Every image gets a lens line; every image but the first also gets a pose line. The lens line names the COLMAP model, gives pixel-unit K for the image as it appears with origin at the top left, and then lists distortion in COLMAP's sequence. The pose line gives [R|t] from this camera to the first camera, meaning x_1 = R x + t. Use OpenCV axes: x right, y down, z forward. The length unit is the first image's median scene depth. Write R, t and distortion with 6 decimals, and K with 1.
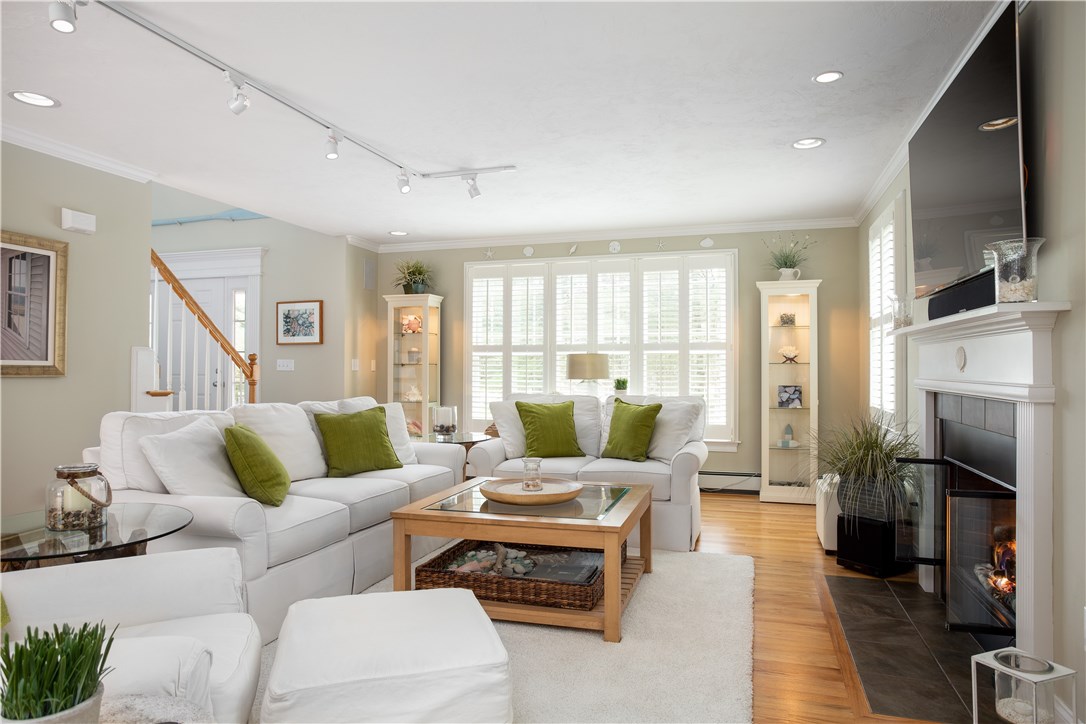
lens RADIAL K [[691.0, 0, 535.8], [0, 691.0, 359.9], [0, 0, 1]] dist [-0.004539, 0.001474]
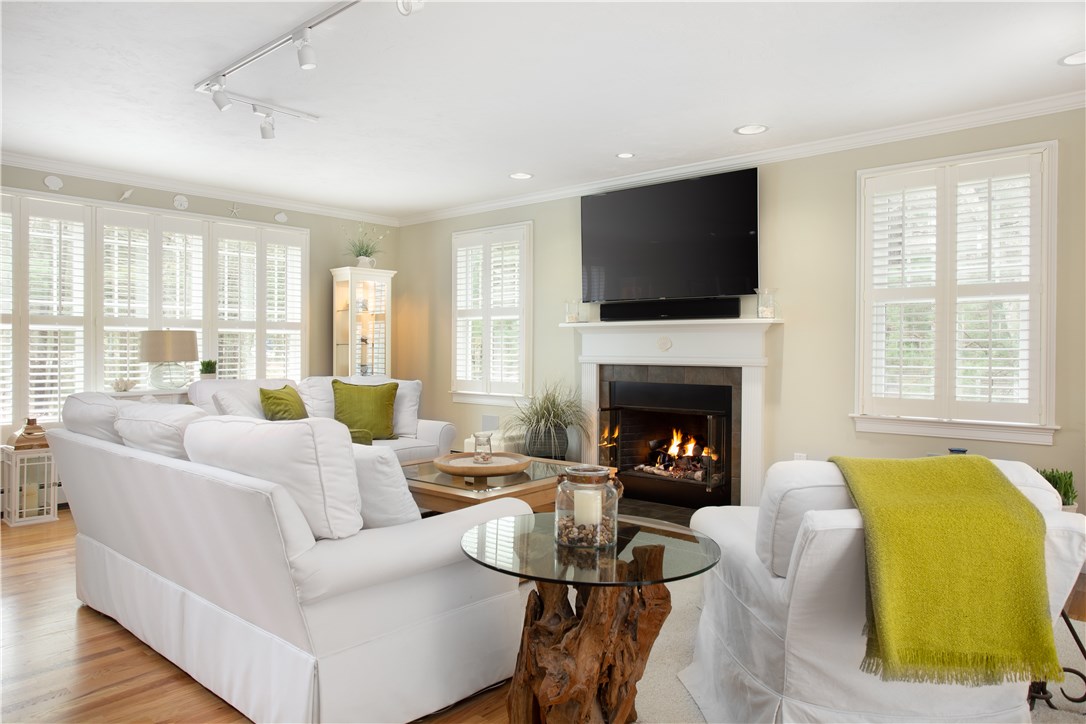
lens RADIAL K [[752.3, 0, 538.9], [0, 752.3, 352.8], [0, 0, 1]] dist [-0.028718, 0.012506]
pose [[0.381157, -0.004720, 0.924498, -0.581787], [-0.012813, 0.999864, 0.010387, 0.002405], [-0.924422, -0.015805, 0.381045, 0.274945]]
